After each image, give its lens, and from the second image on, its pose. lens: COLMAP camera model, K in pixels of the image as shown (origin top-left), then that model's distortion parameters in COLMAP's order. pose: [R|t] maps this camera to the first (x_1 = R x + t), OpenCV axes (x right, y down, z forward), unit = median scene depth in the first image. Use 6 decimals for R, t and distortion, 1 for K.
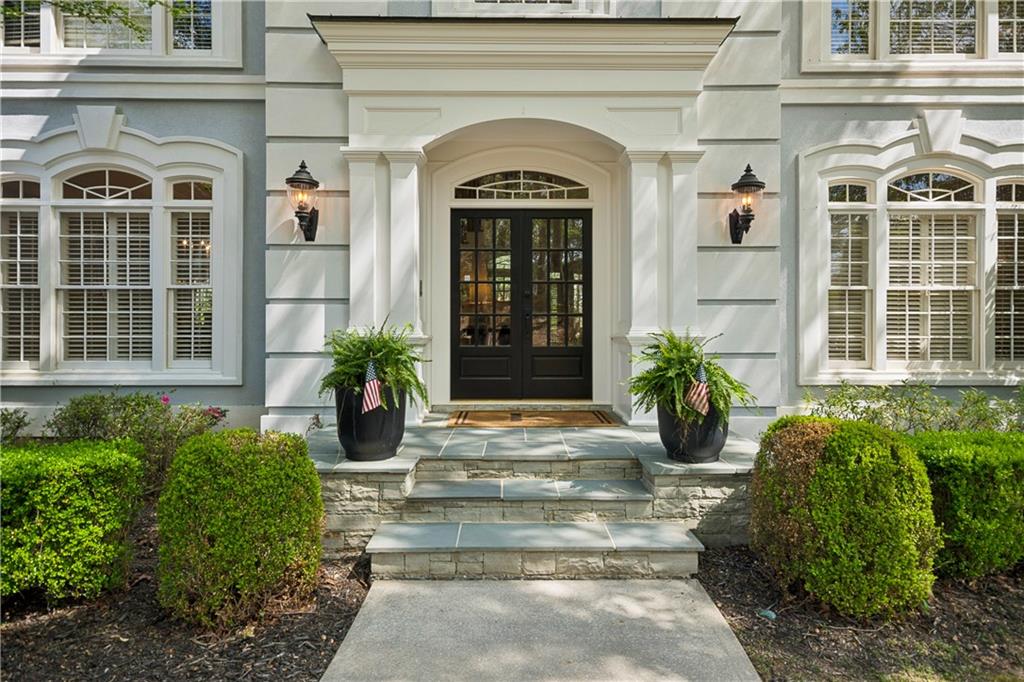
lens RADIAL K [[596.7, 0, 524.2], [0, 596.7, 326.8], [0, 0, 1]] dist [0.016790, 0.001199]
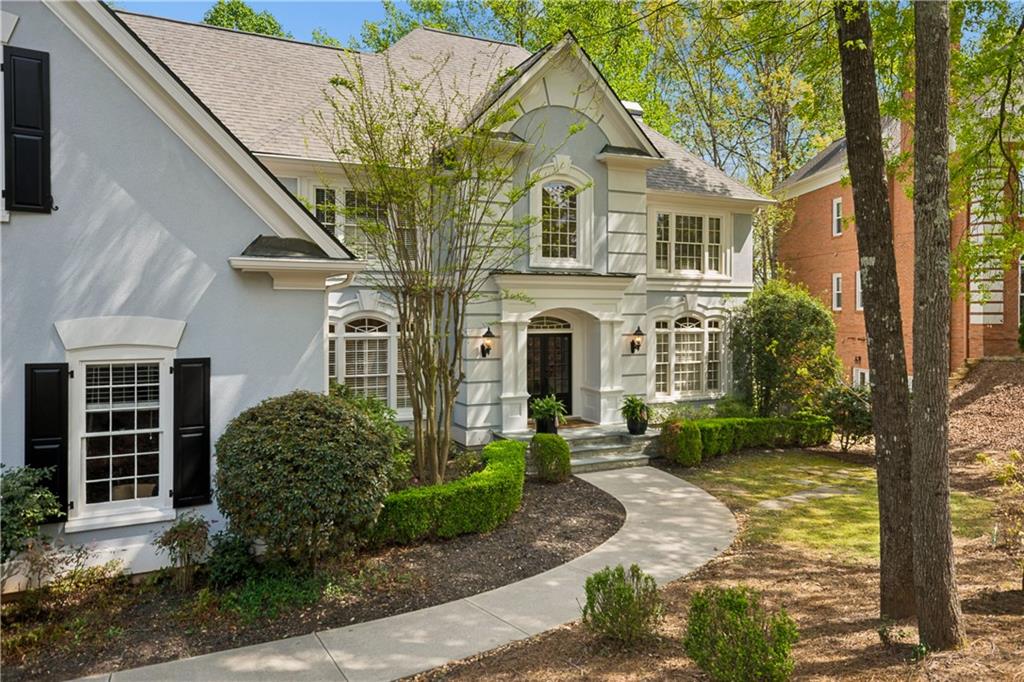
lens RADIAL K [[680.9, 0, 523.4], [0, 680.9, 313.6], [0, 0, 1]] dist [-0.046379, -0.000650]
pose [[0.909748, -0.001274, 0.415159, -1.179852], [-0.001263, 0.999982, 0.005835, -0.293261], [-0.415160, -0.005832, 0.909730, -1.356792]]
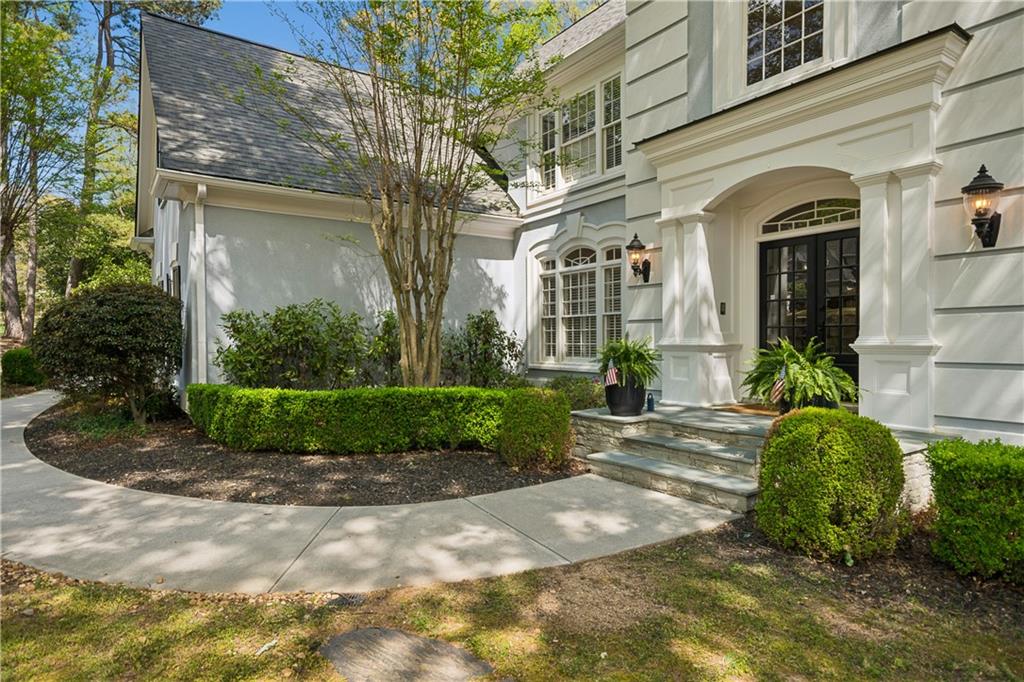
lens RADIAL K [[596.7, 0, 516.5], [0, 596.7, 343.5], [0, 0, 1]] dist [0.016790, 0.001199]
pose [[0.566222, 0.002659, -0.824248, 0.634344], [0.007091, 0.999942, 0.008096, -0.000185], [0.824222, -0.010429, 0.566170, -0.134191]]
